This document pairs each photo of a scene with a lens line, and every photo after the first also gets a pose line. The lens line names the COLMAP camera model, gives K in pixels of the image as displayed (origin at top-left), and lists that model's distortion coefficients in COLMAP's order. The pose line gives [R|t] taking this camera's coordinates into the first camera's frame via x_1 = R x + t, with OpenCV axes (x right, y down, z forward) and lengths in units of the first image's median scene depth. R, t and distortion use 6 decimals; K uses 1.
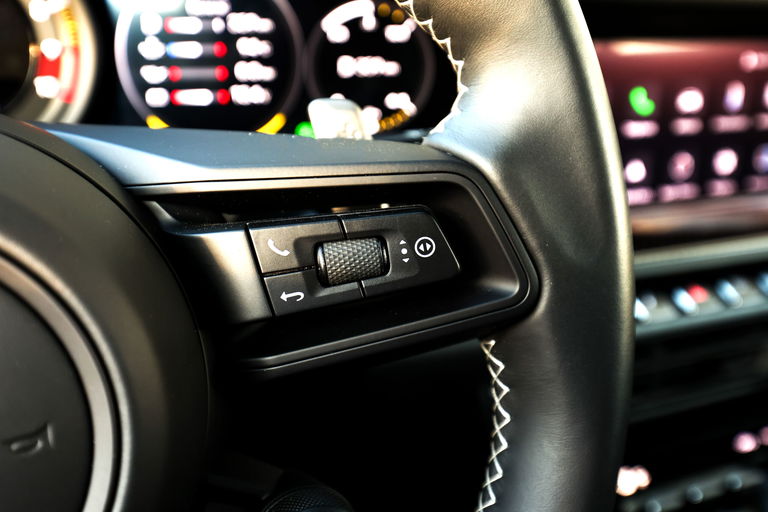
lens RADIAL K [[716.9, 0, 390.5], [0, 716.9, 262.2], [0, 0, 1]] dist [0.041944, 0.000000]
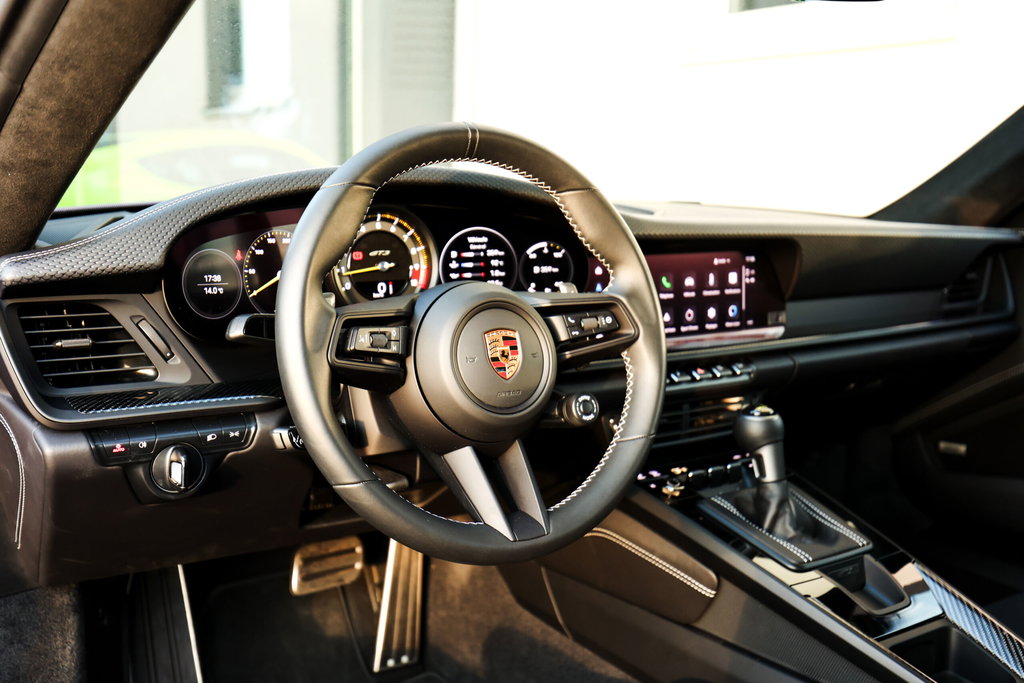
lens RADIAL K [[955.8, 0, 507.5], [0, 955.8, 340.3], [0, 0, 1]] dist [0.041944, 0.000000]
pose [[0.987186, -0.038280, 0.154915, -0.652918], [0.065520, 0.982429, -0.174760, 0.479815], [-0.145503, 0.182670, 0.972348, -1.931626]]
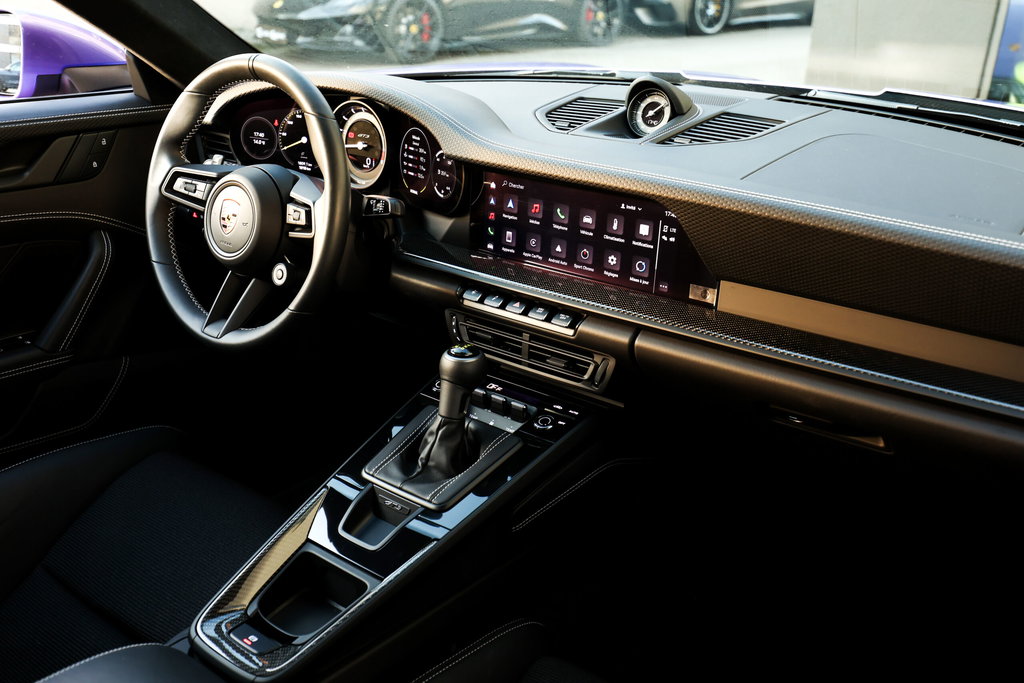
lens RADIAL K [[955.8, 0, 504.9], [0, 955.8, 337.5], [0, 0, 1]] dist [0.041944, 0.000000]
pose [[0.457281, 0.316751, -0.831001, 3.314716], [-0.292059, 0.936082, 0.196091, -0.488230], [0.839997, 0.153032, 0.520563, -0.549761]]
